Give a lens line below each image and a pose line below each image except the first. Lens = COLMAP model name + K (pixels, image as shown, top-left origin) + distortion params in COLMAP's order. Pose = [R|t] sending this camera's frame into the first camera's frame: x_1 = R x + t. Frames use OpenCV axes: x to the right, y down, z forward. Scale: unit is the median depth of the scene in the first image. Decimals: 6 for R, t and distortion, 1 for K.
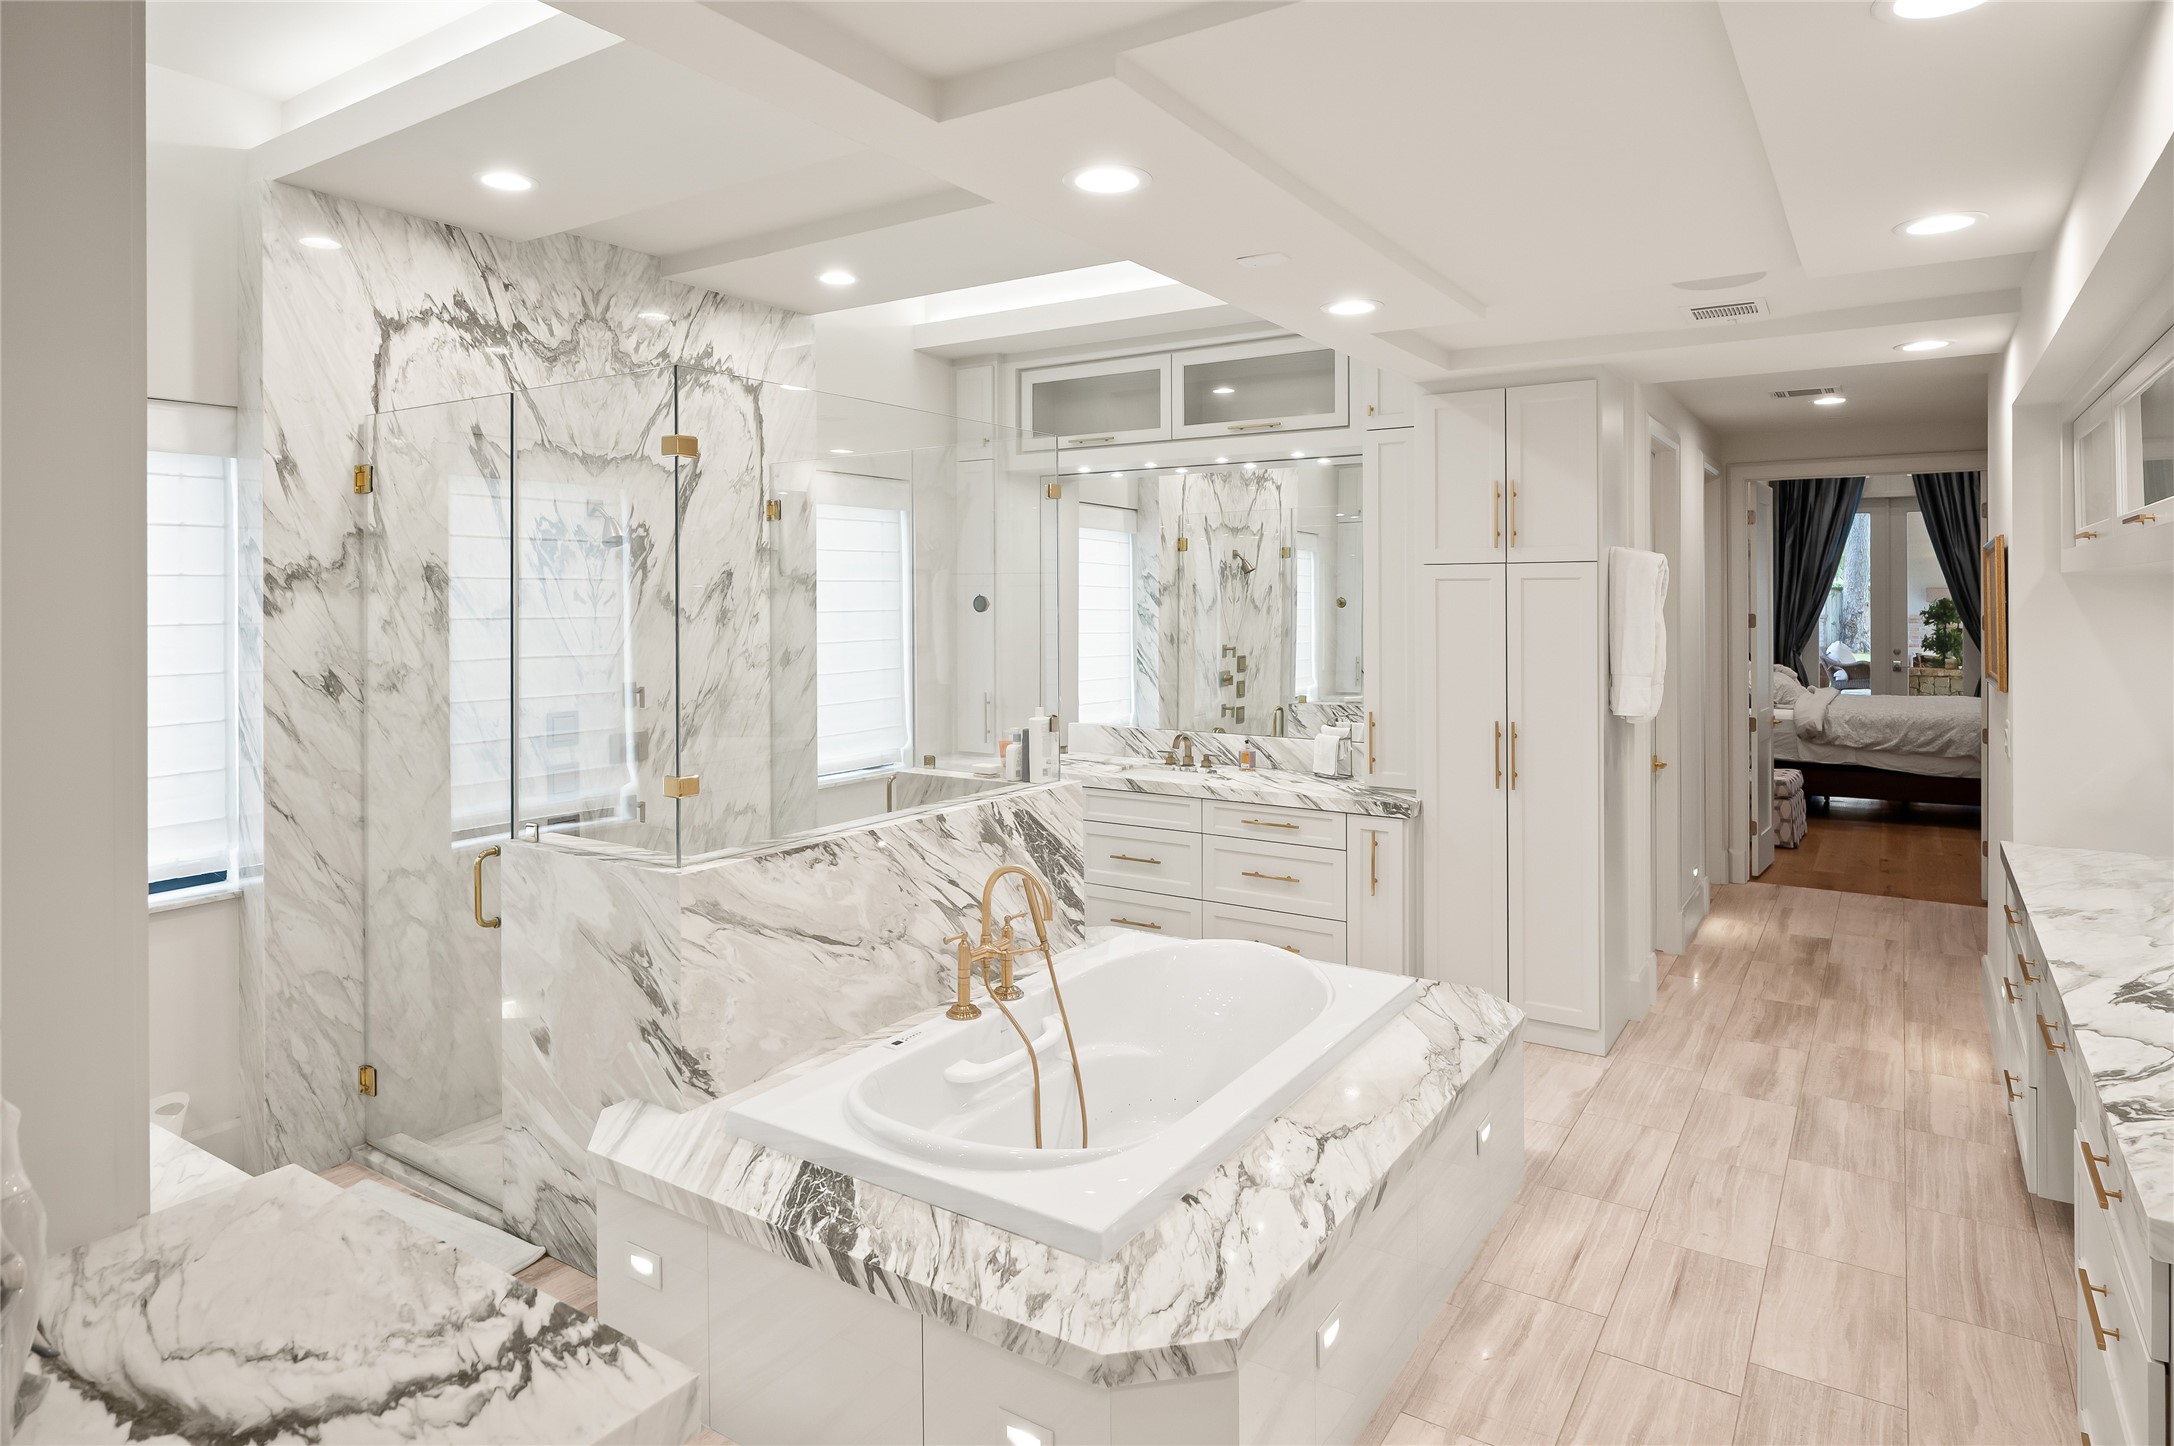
lens RADIAL K [[1228.3, 0, 1097.2], [0, 1228.3, 595.7], [0, 0, 1]] dist [0.001086, 0.000159]
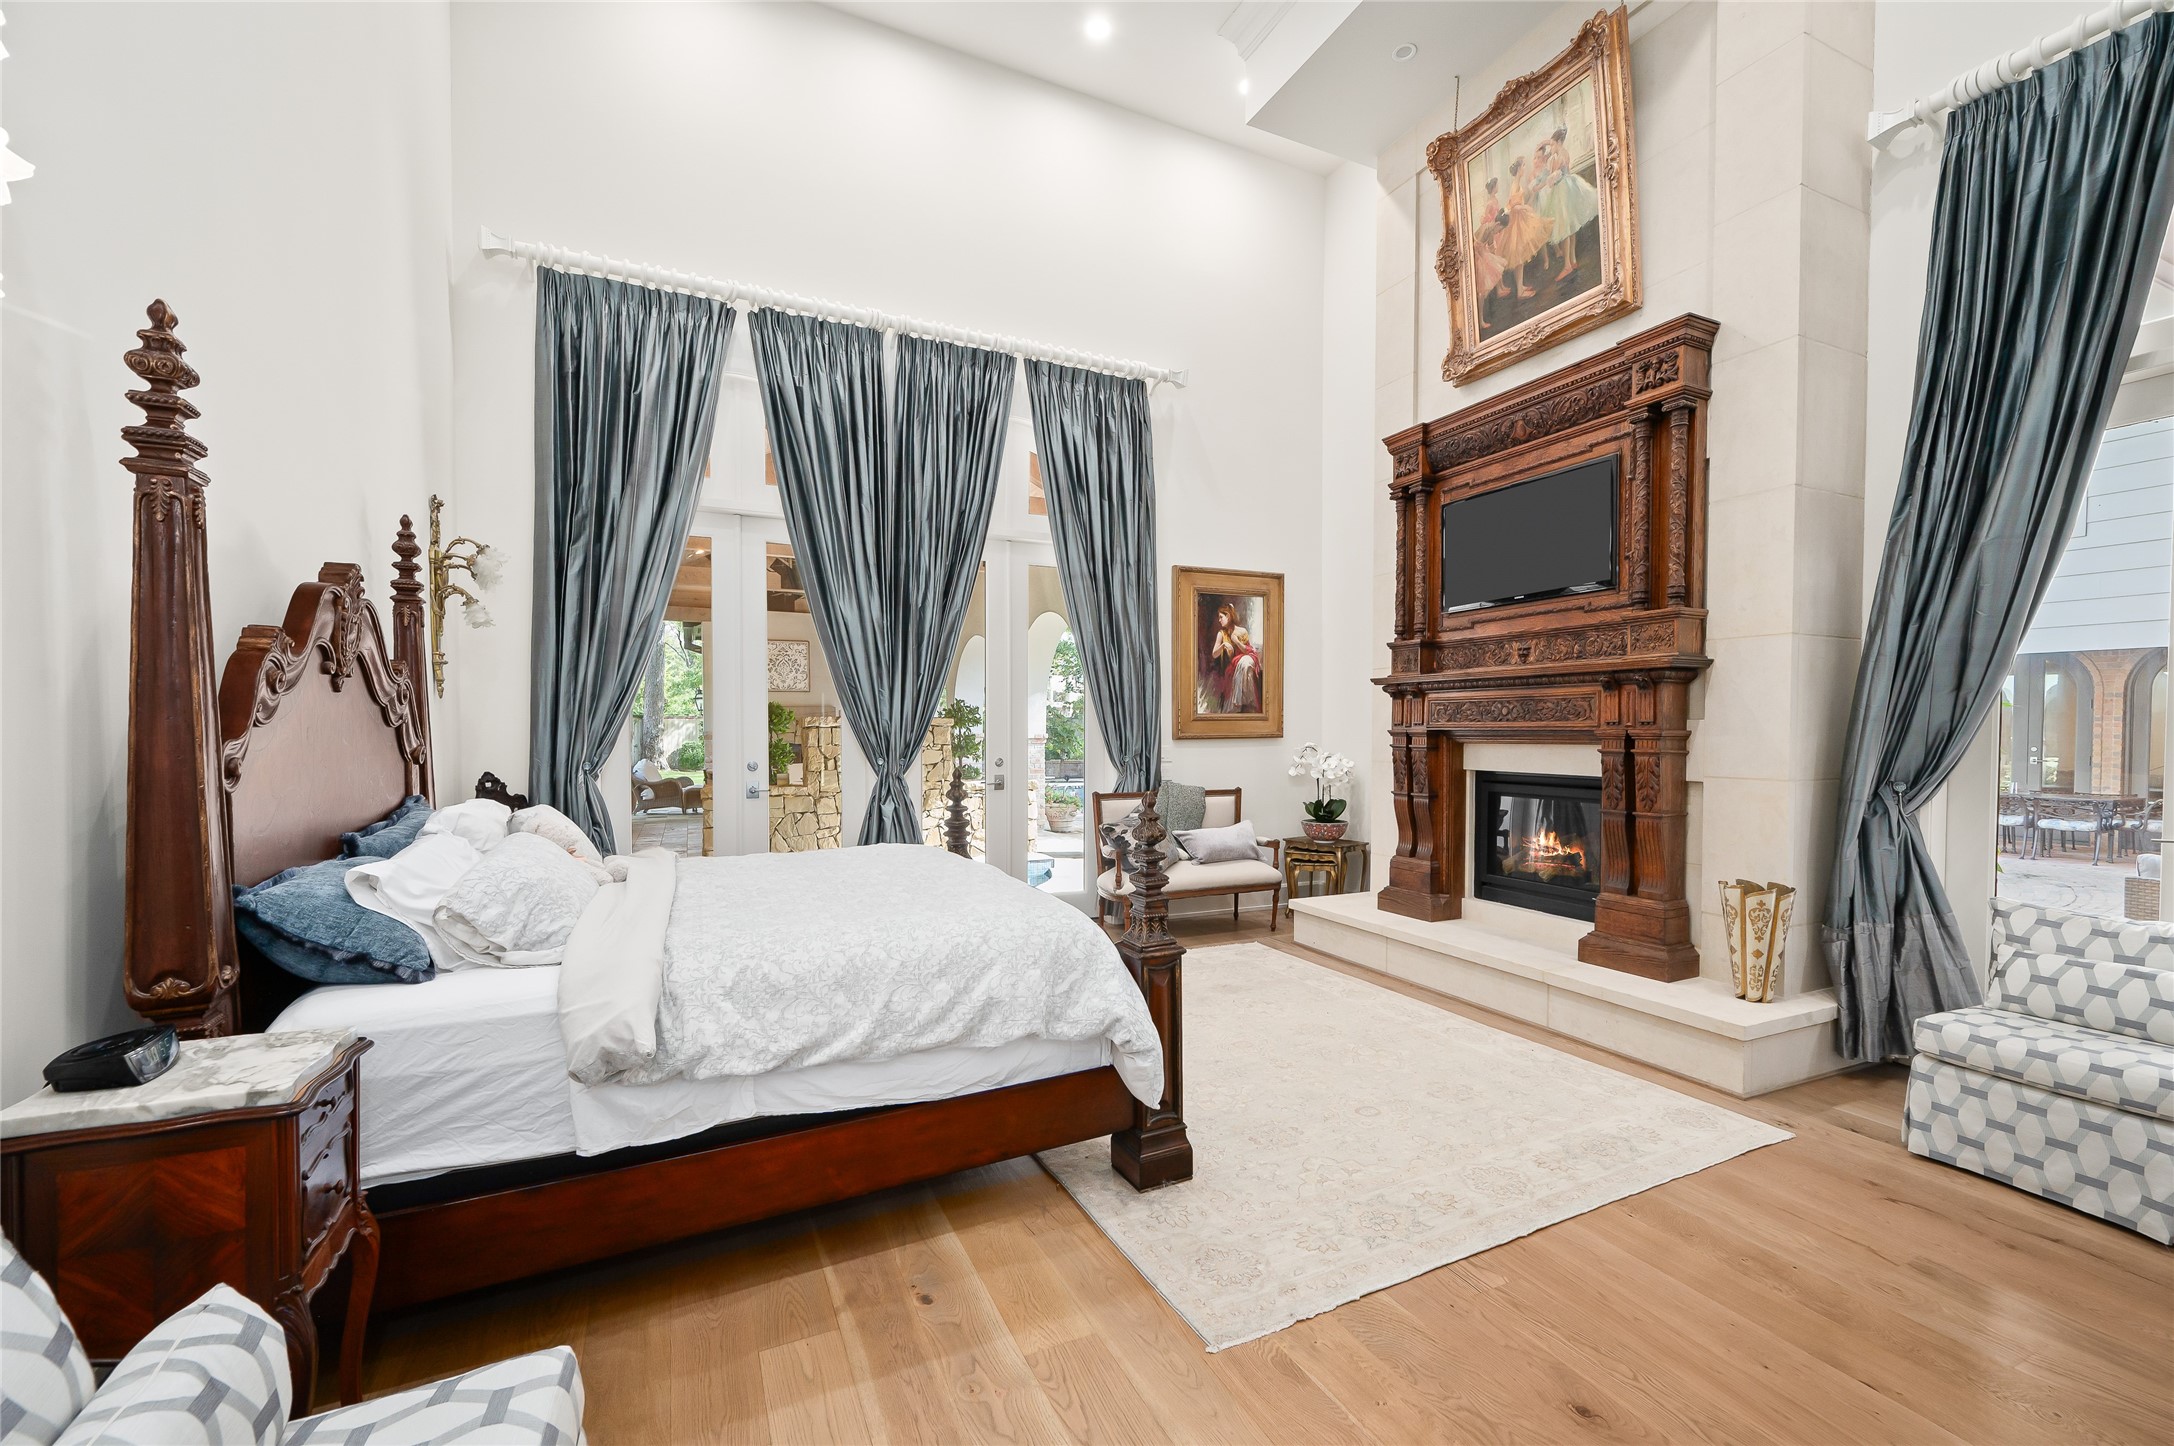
lens RADIAL K [[869.0, 0, 1085.3], [0, 869.0, 734.3], [0, 0, 1]] dist [-0.002029, 0.000383]
pose [[0.521902, -0.005190, 0.852990, 0.468480], [0.001604, 0.999986, 0.005103, 0.035500], [-0.853004, -0.001295, 0.521903, 0.806325]]
